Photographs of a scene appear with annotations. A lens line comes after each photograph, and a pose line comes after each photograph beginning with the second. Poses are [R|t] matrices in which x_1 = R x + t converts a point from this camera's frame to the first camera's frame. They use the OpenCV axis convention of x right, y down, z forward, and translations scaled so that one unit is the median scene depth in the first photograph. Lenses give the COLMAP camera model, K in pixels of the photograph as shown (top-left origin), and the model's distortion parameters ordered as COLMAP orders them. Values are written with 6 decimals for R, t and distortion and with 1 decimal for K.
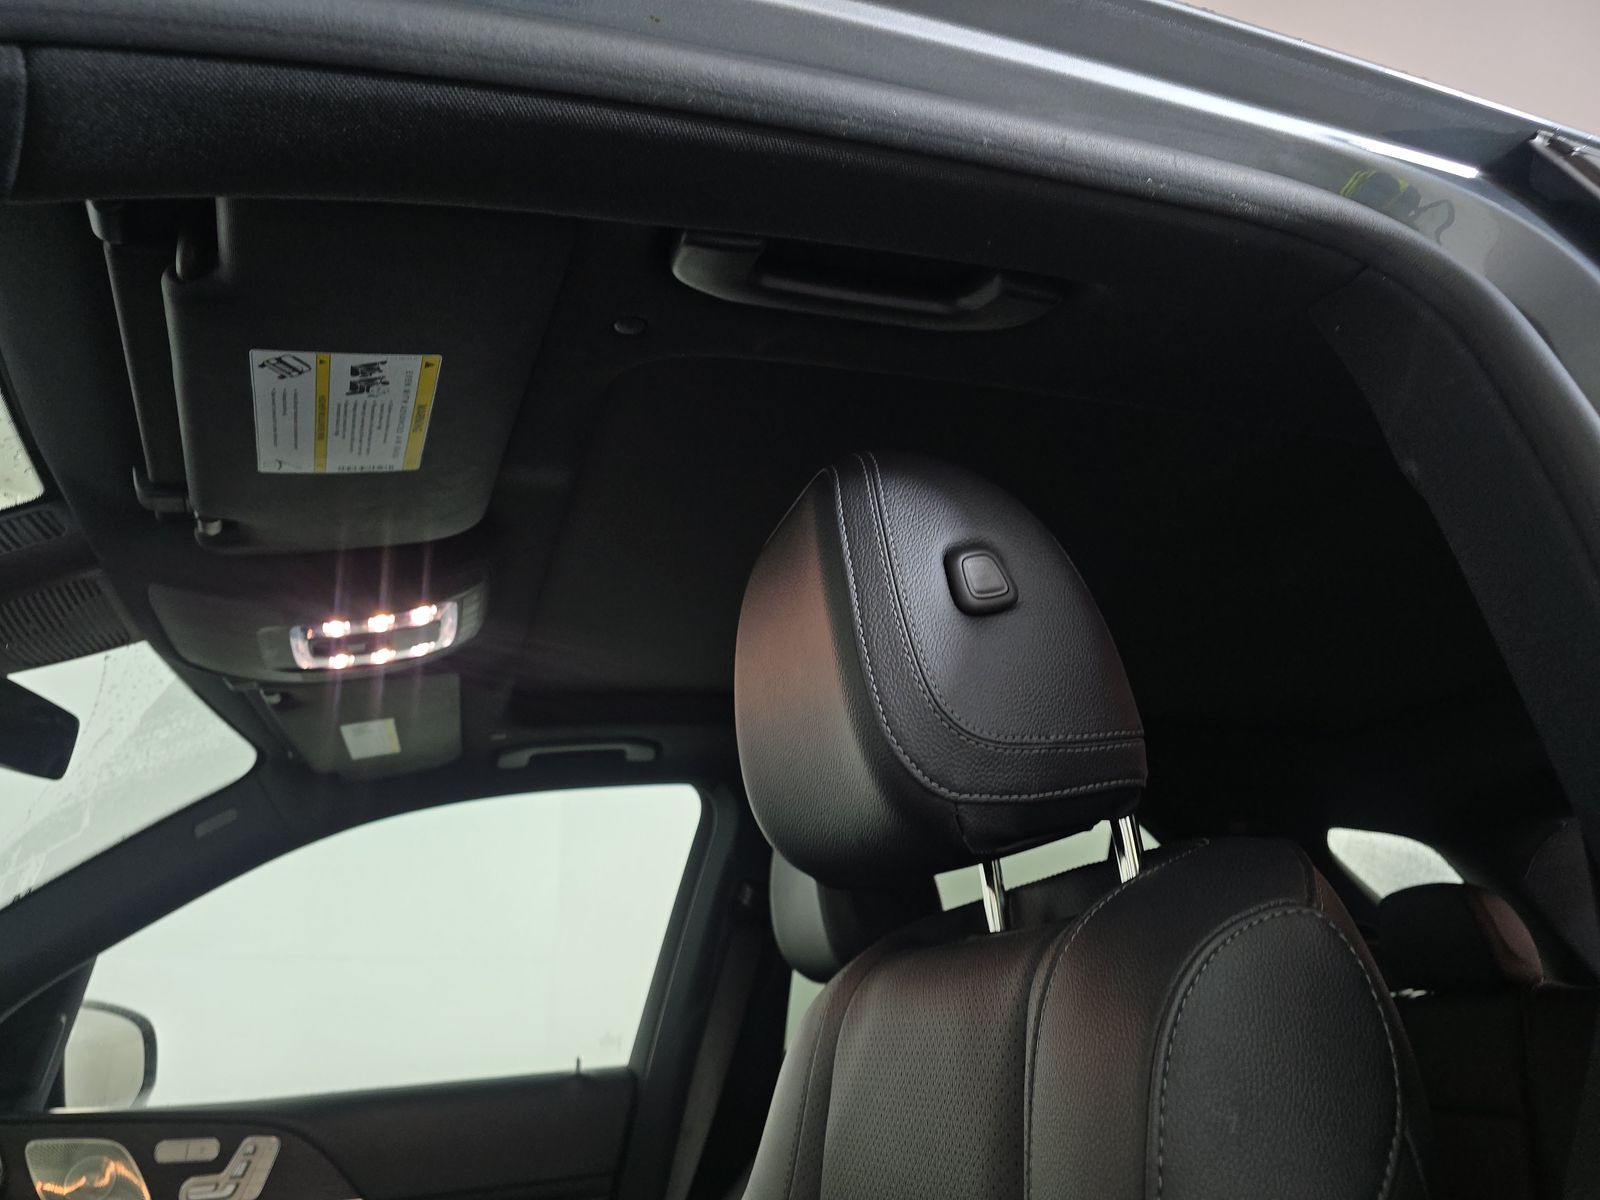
lens RADIAL K [[1104.3, 0, 800.0], [0, 1104.3, 600.0], [0, 0, 1]] dist [0.054983, -0.053988]
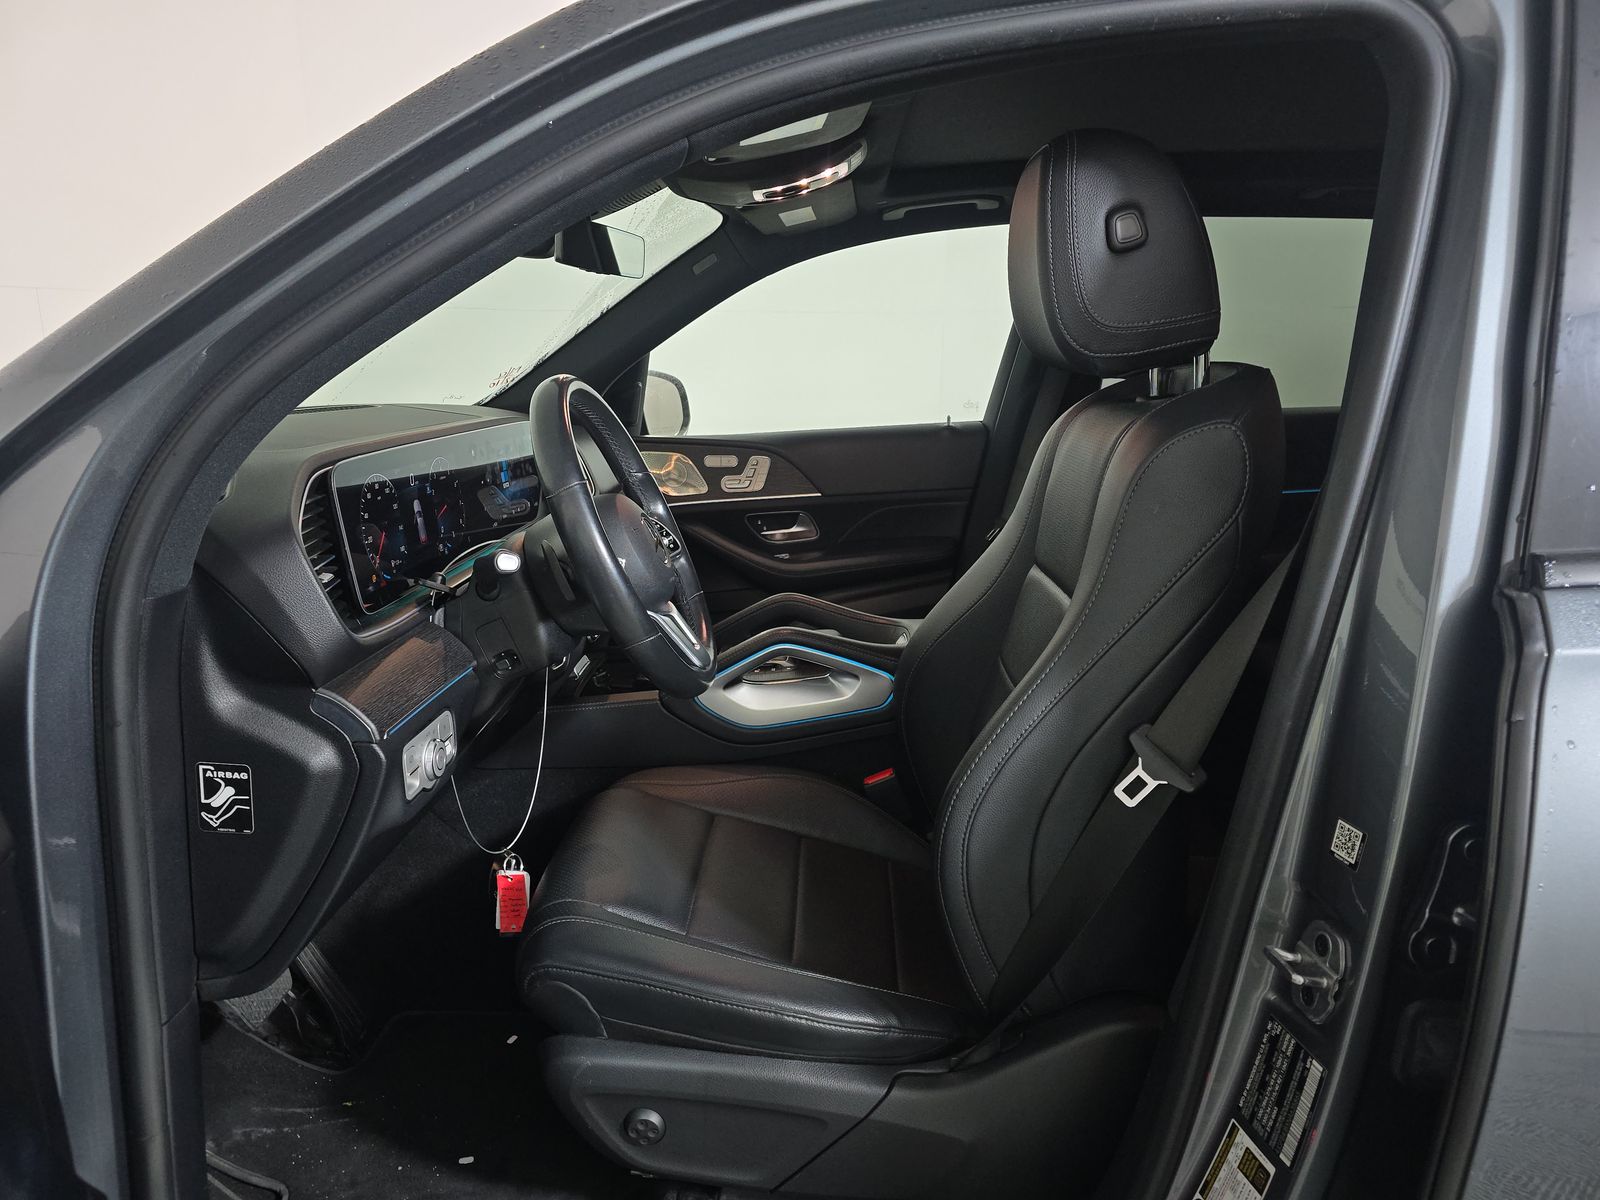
lens RADIAL K [[1104.3, 0, 800.0], [0, 1104.3, 600.0], [0, 0, 1]] dist [0.054983, -0.053988]
pose [[0.941874, 0.097107, -0.321626, 0.129161], [0.099546, 0.833666, 0.543224, -0.234388], [0.320880, -0.543665, 0.775542, -0.382156]]
